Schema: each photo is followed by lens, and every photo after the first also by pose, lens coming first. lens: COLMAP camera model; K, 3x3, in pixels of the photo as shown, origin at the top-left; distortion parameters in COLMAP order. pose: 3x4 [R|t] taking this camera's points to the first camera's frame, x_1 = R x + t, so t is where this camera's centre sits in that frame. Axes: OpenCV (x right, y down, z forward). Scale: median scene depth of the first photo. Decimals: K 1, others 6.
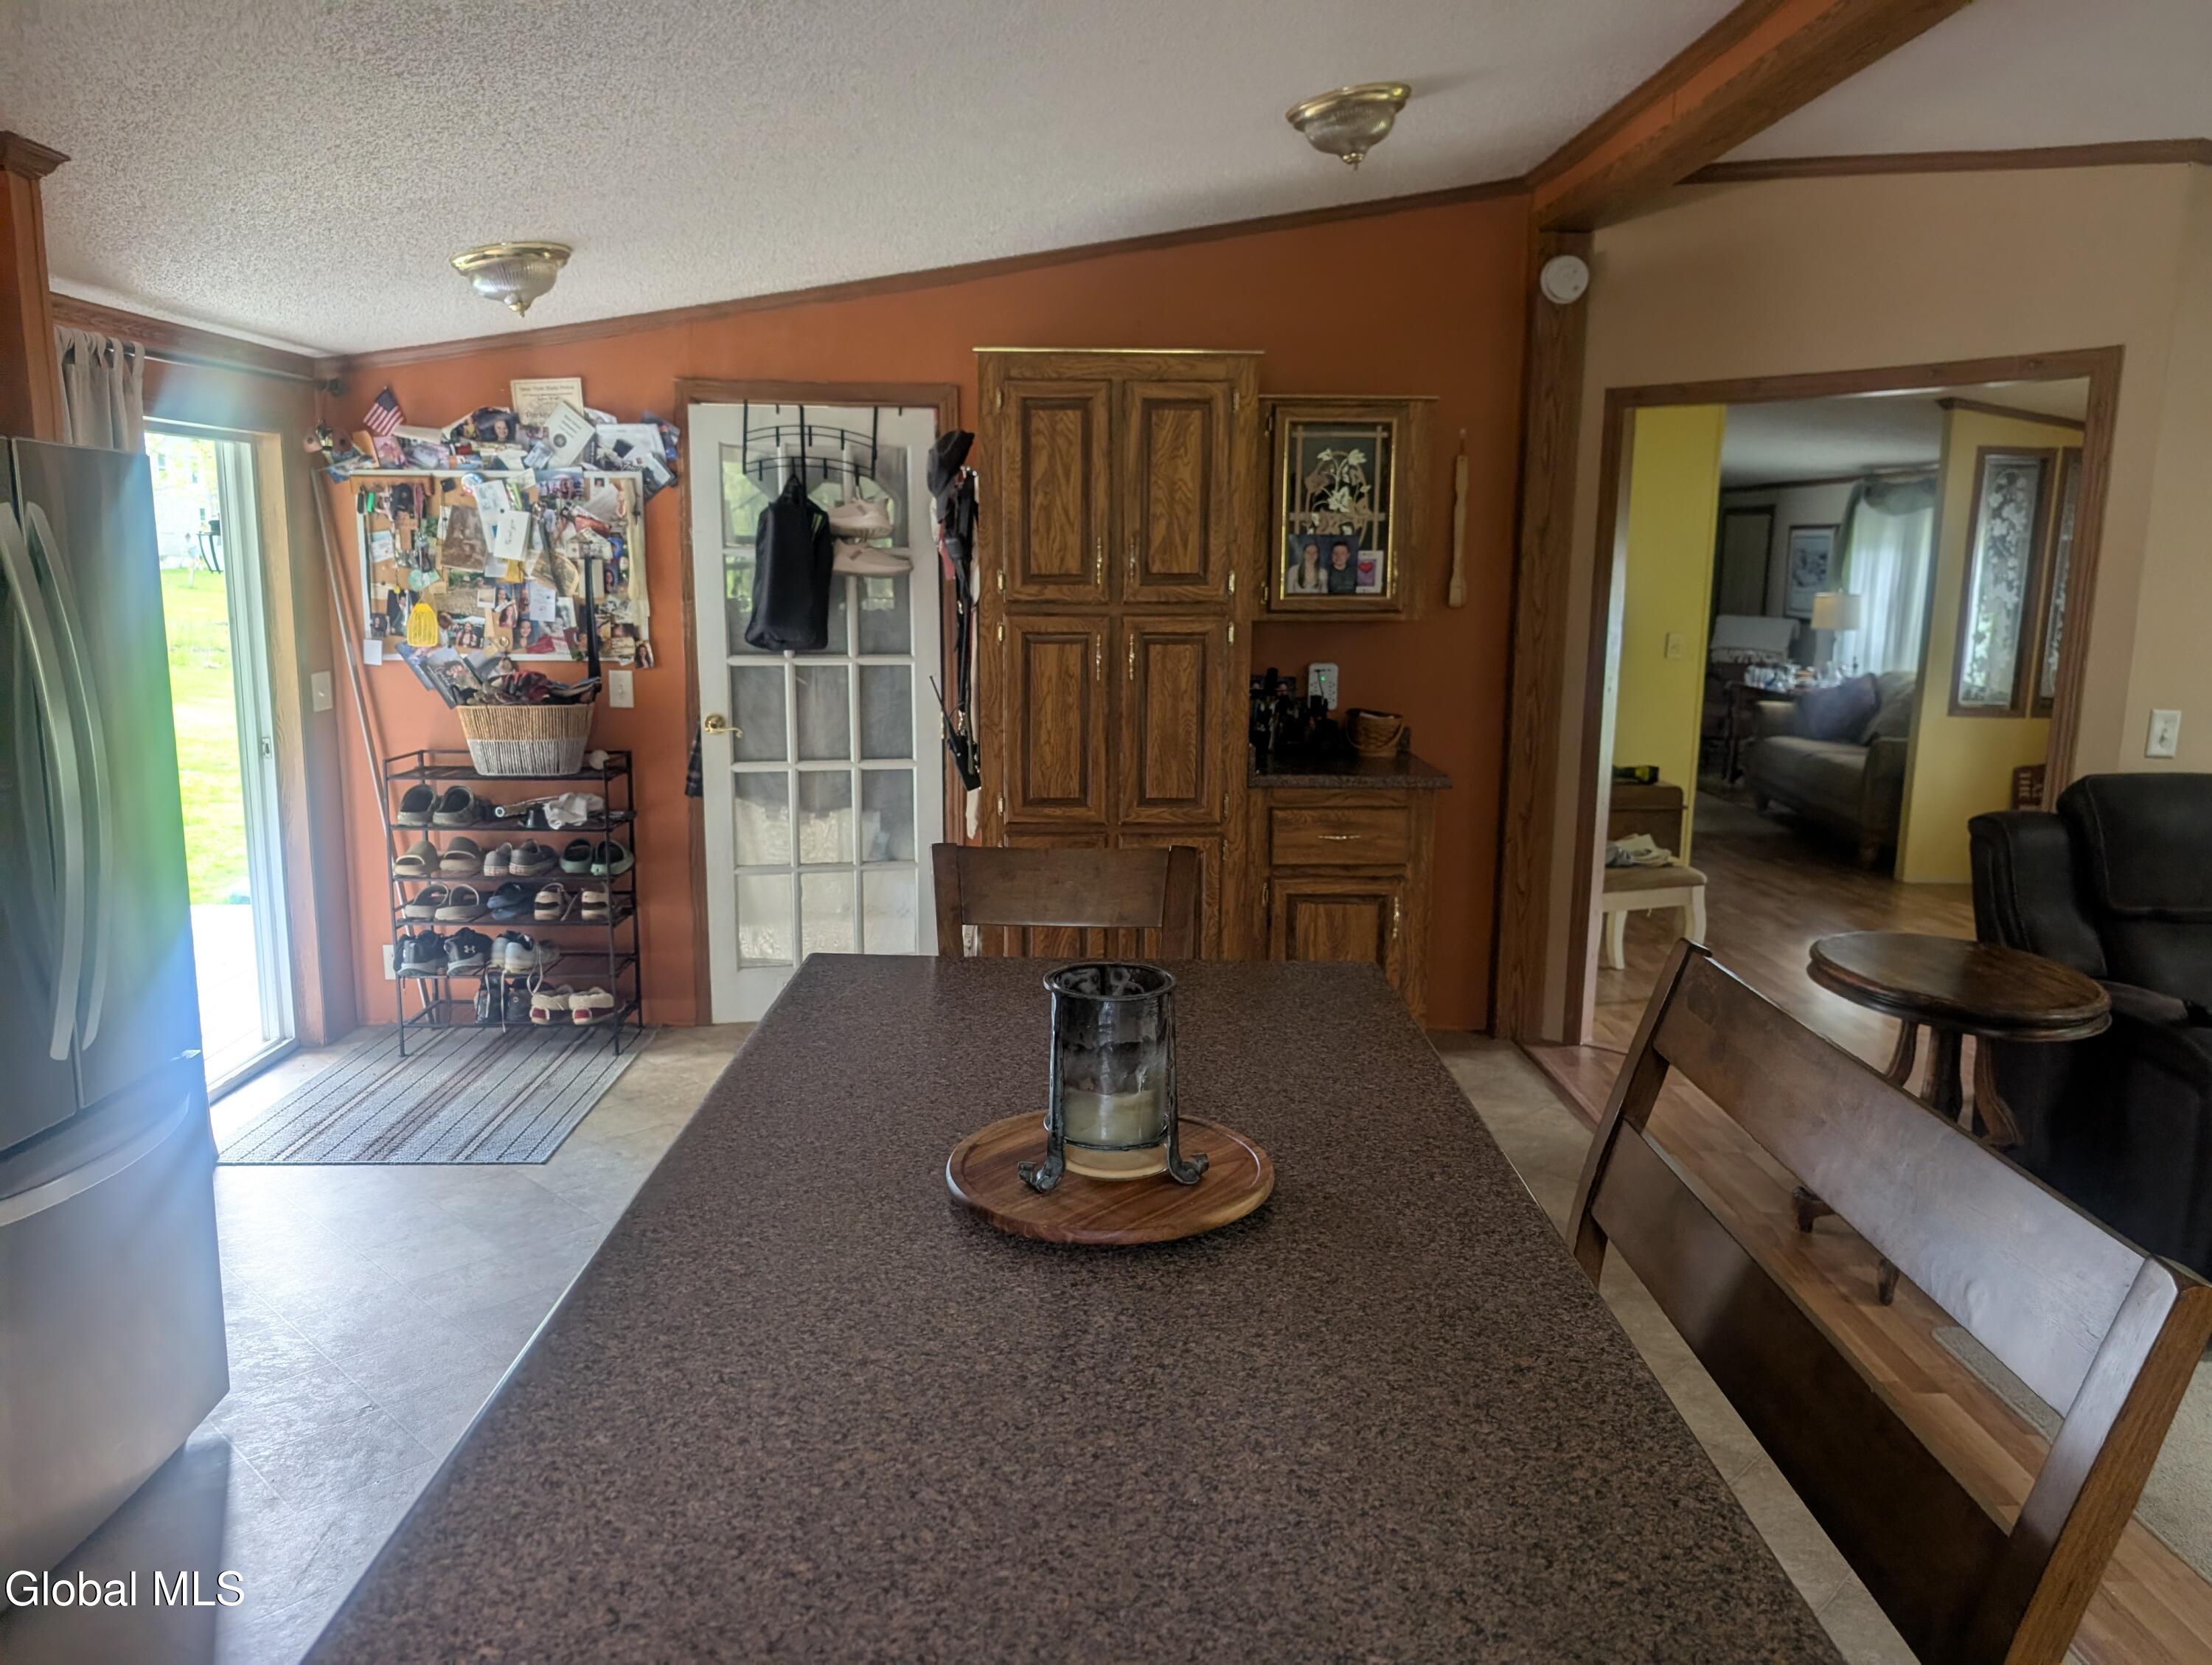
lens RADIAL K [[1573.7, 0, 1120.0], [0, 1573.7, 842.1], [0, 0, 1]] dist [-0.001356, 0.000617]
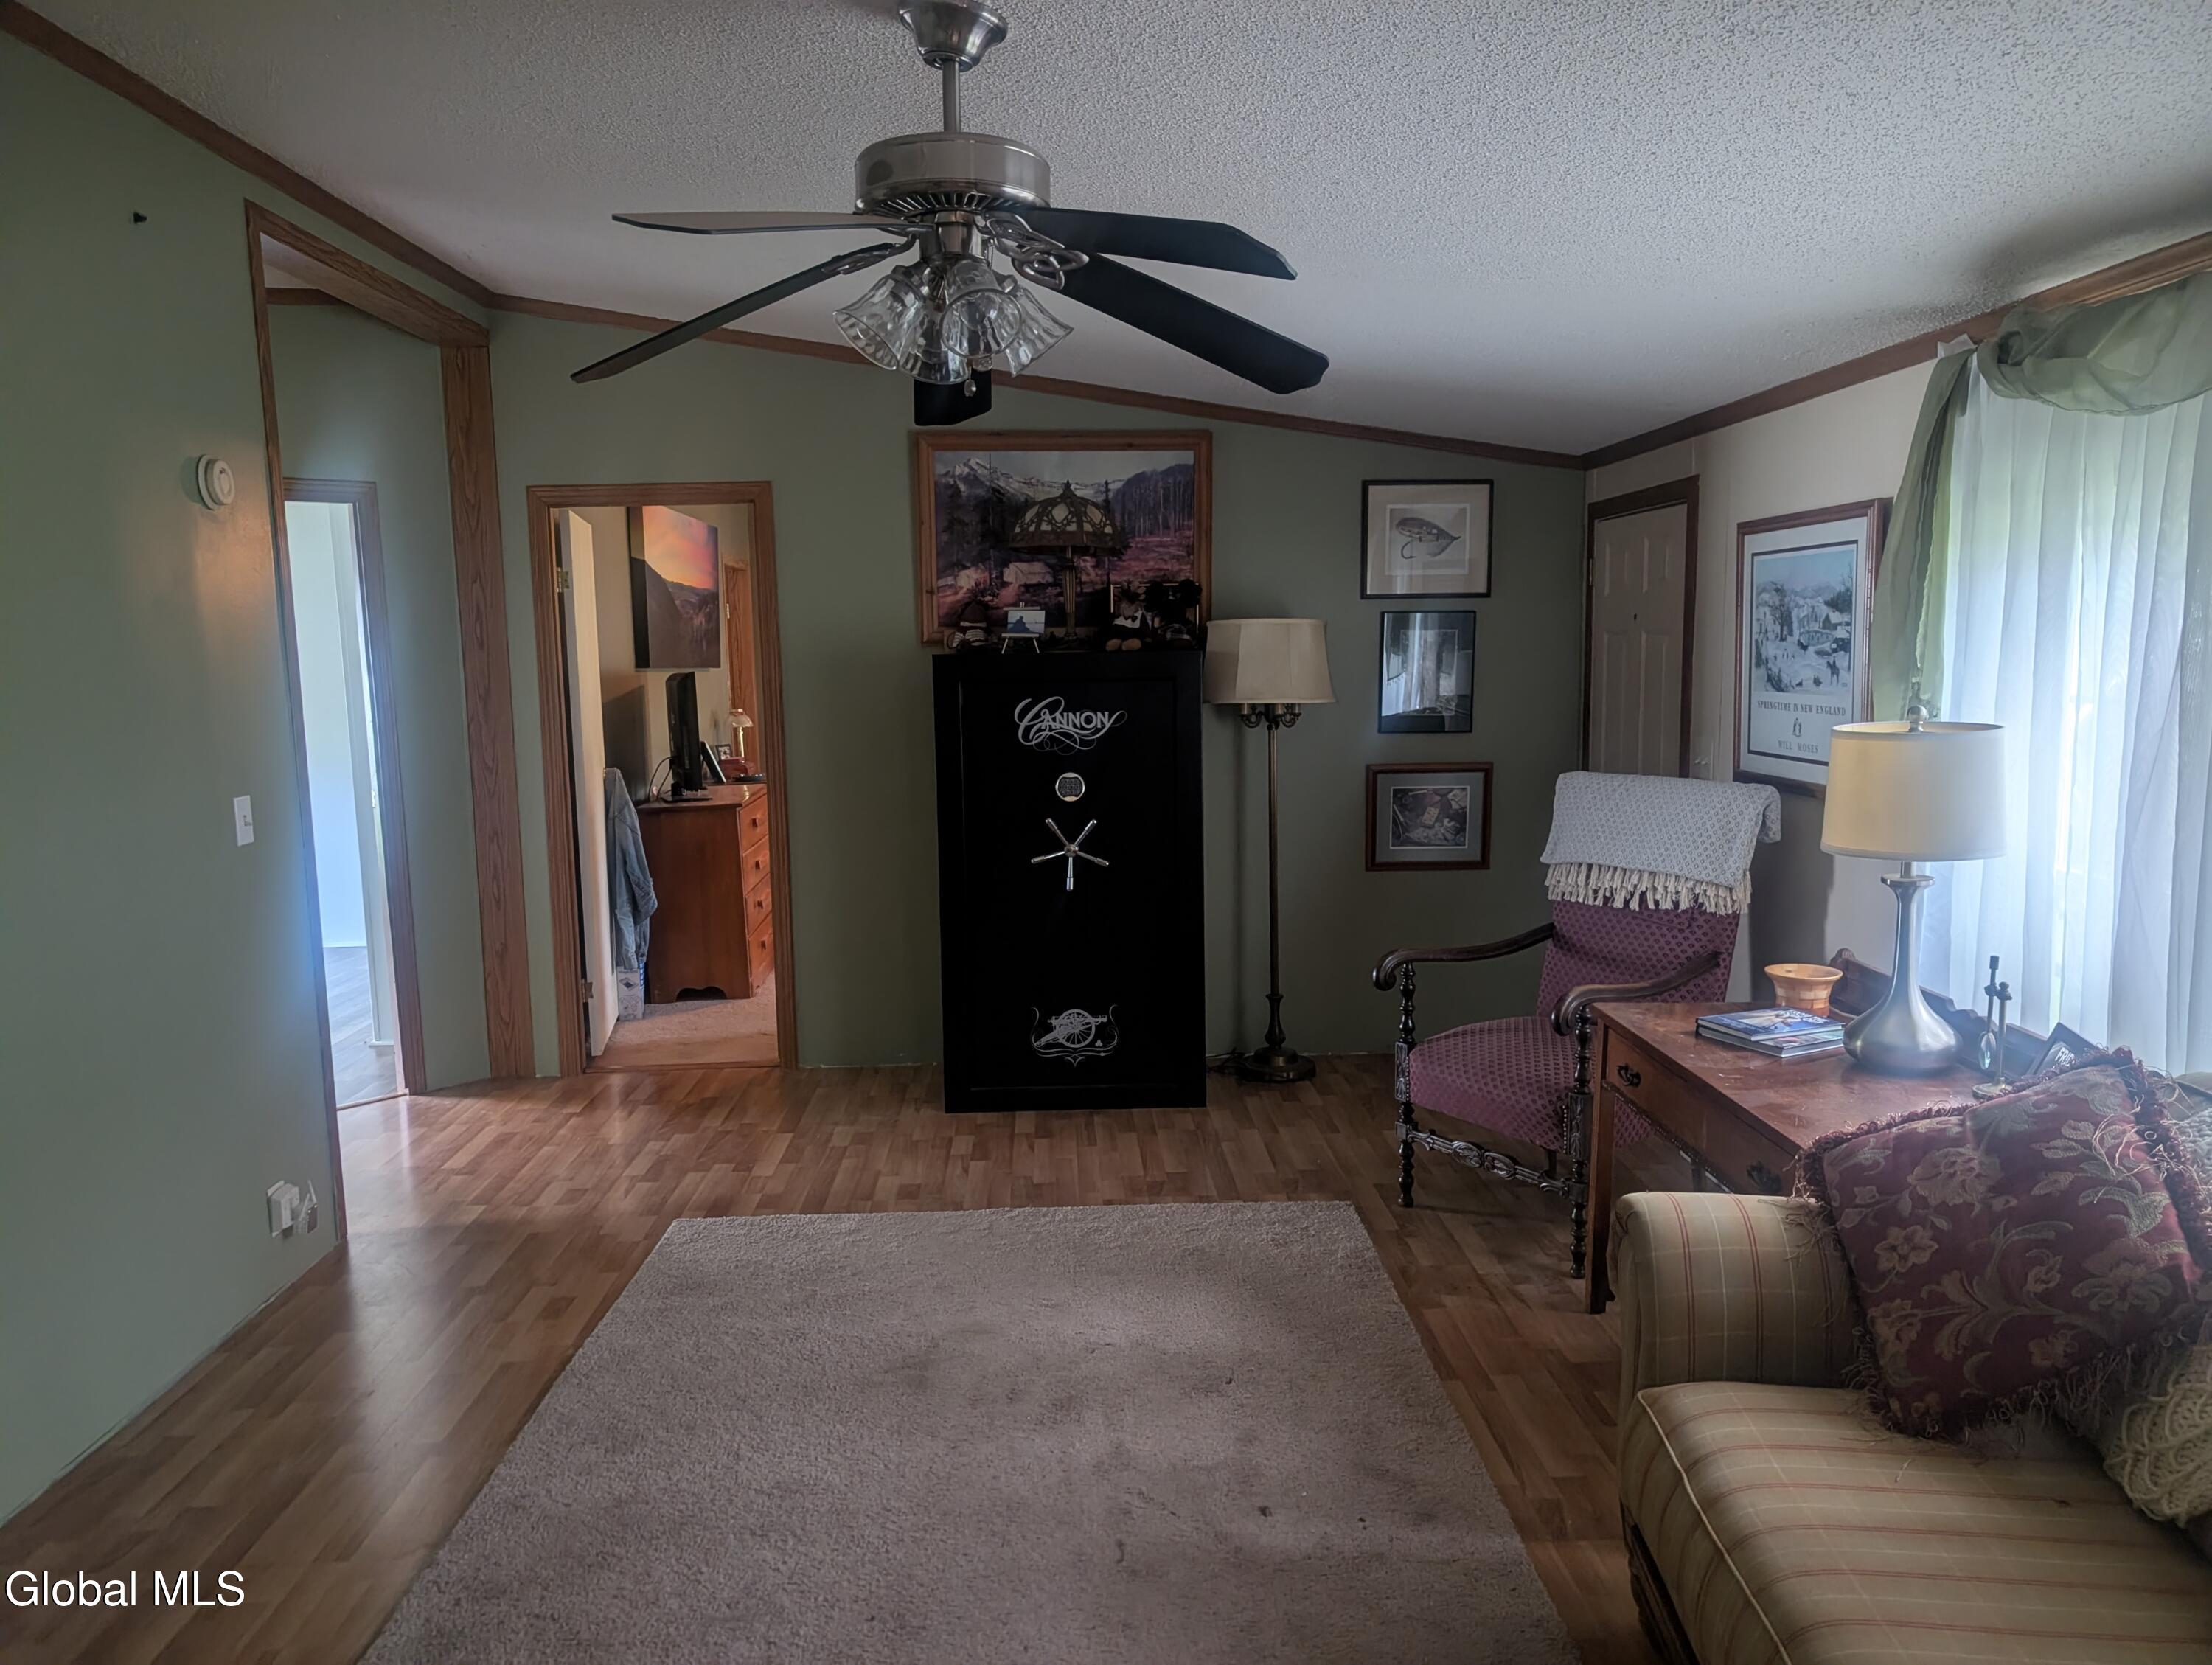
lens RADIAL K [[1572.2, 0, 1093.4], [0, 1572.2, 863.1], [0, 0, 1]] dist [0.005770, -0.009124]
pose [[0.999483, -0.031463, -0.006692, 0.289026], [0.031121, 0.998449, -0.046157, -0.115451], [0.008134, 0.045925, 0.998912, 0.667722]]
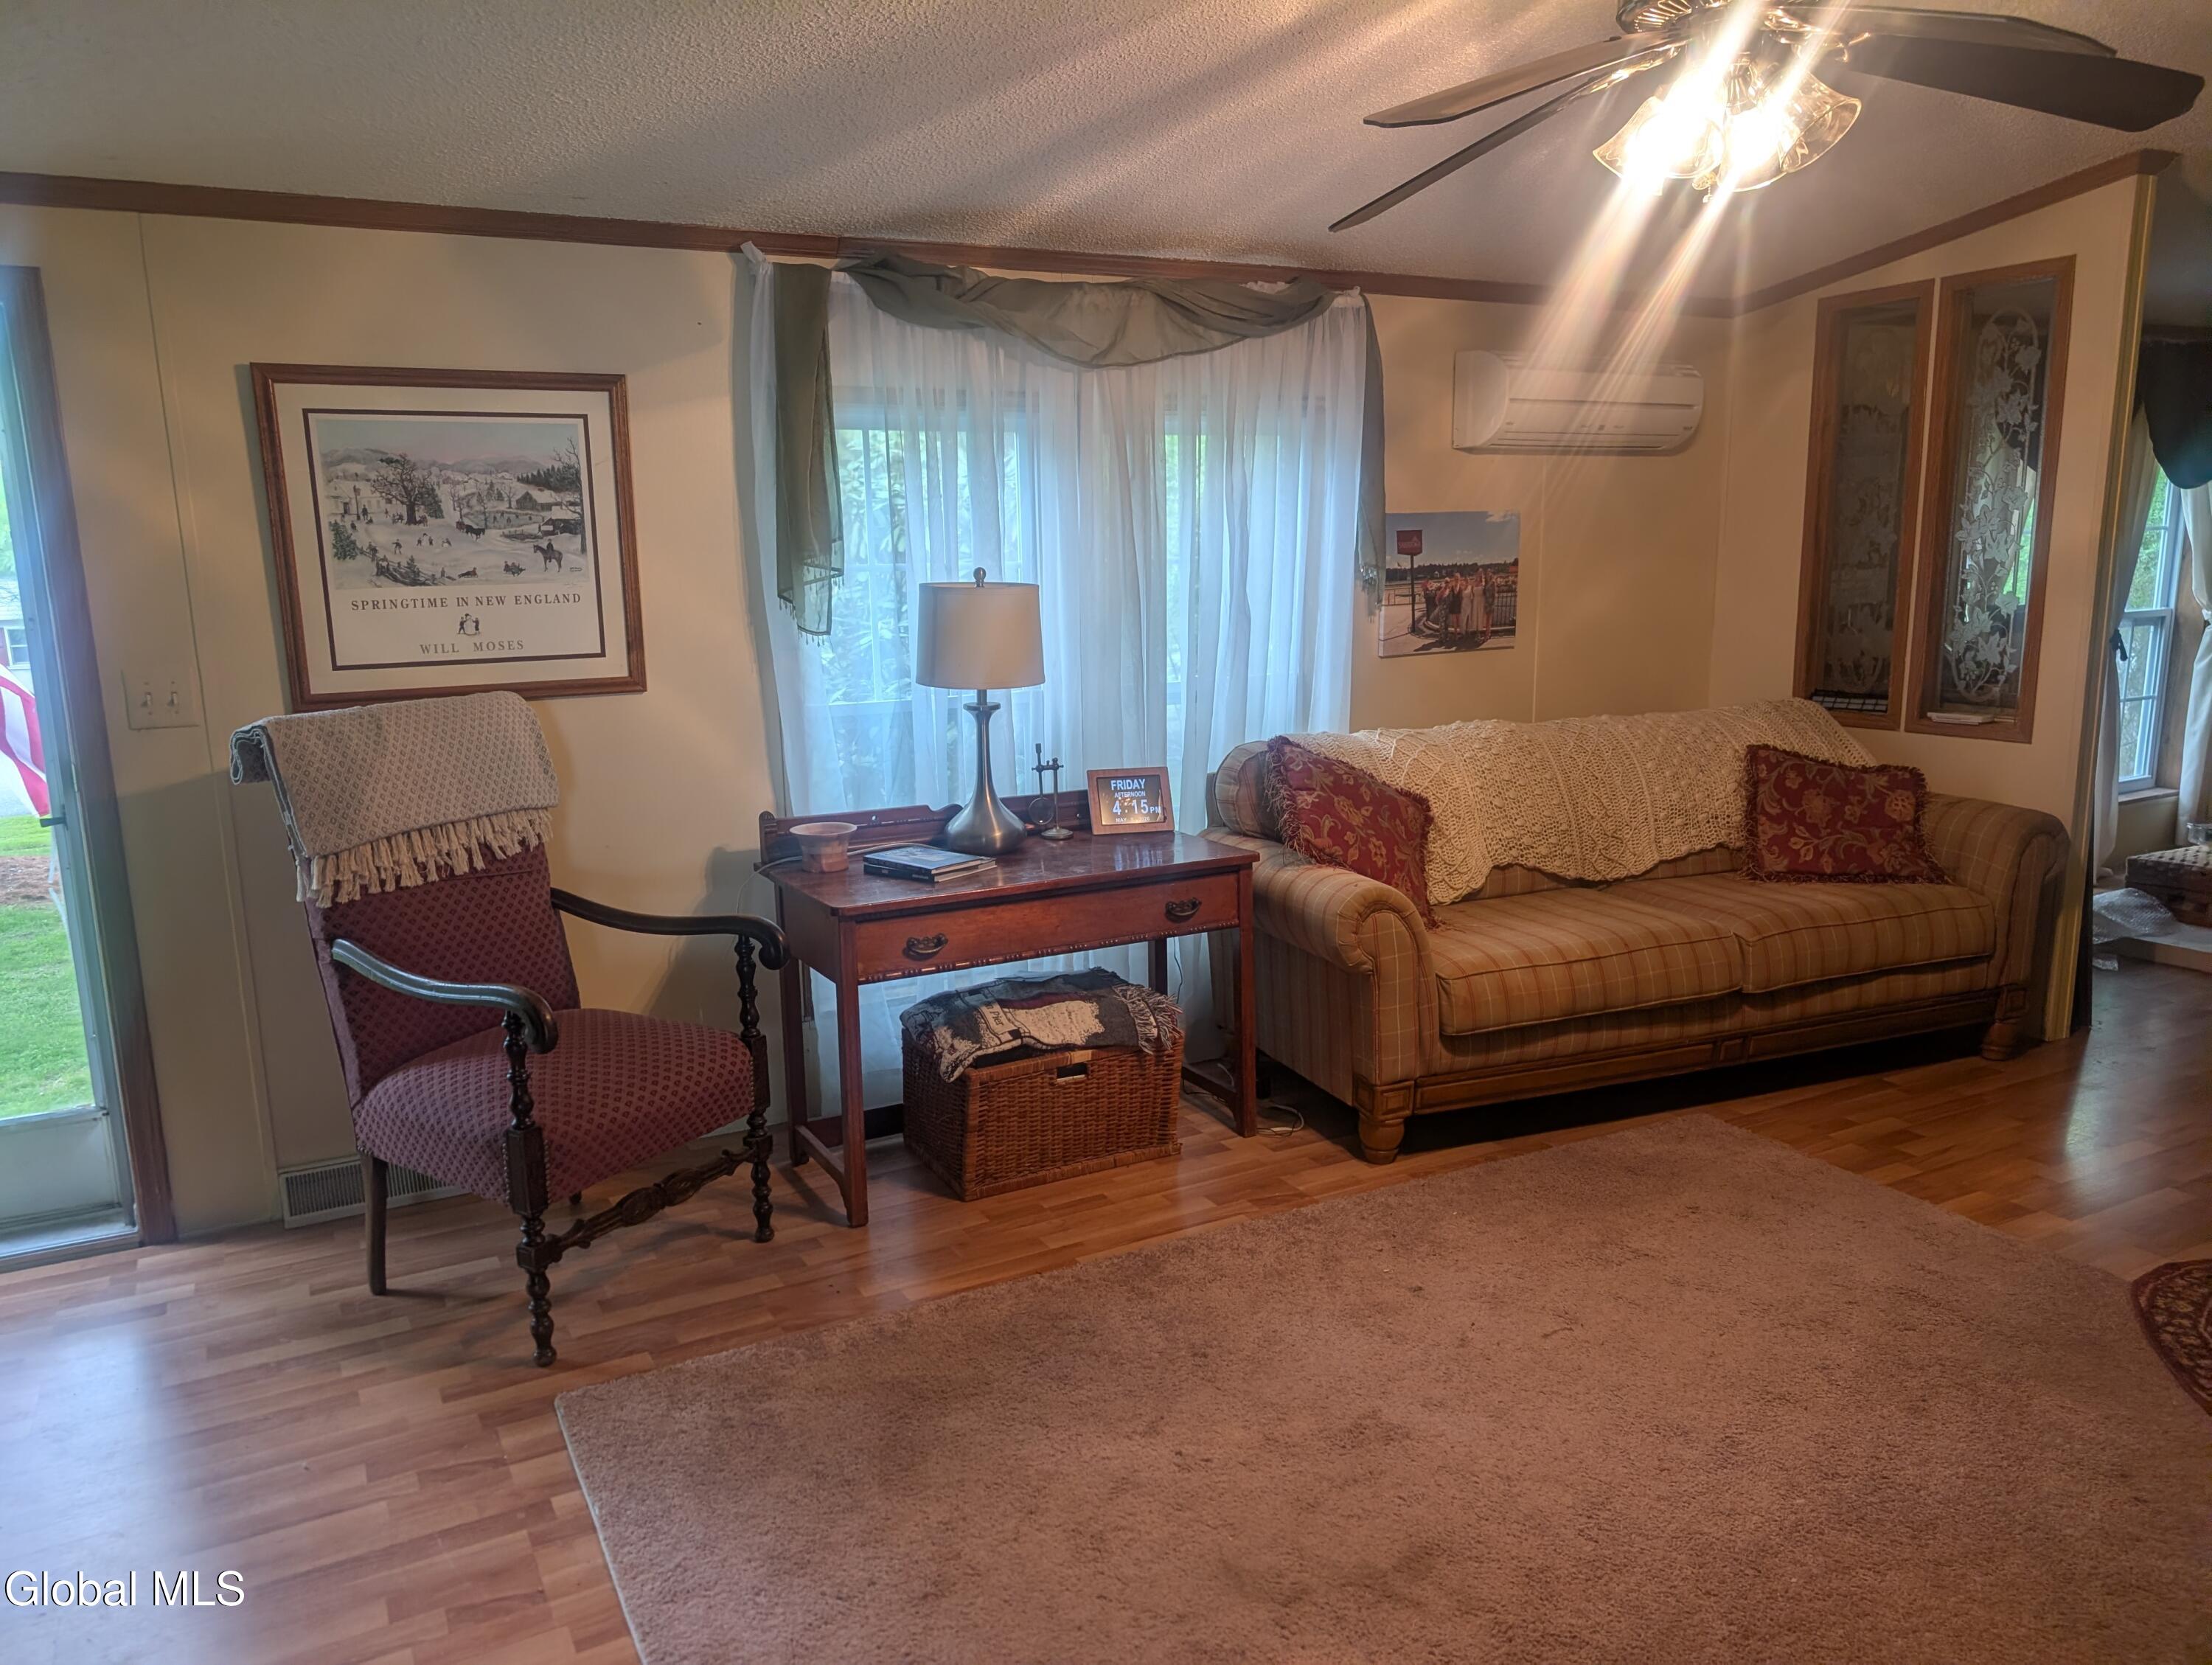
lens RADIAL K [[1573.7, 0, 1120.0], [0, 1573.7, 842.1], [0, 0, 1]] dist [-0.001356, 0.000617]
pose [[-0.453800, -0.178049, 0.873135, 0.114930], [0.171535, 0.944056, 0.281664, -0.181453], [-0.874438, 0.277593, -0.397870, 1.041944]]
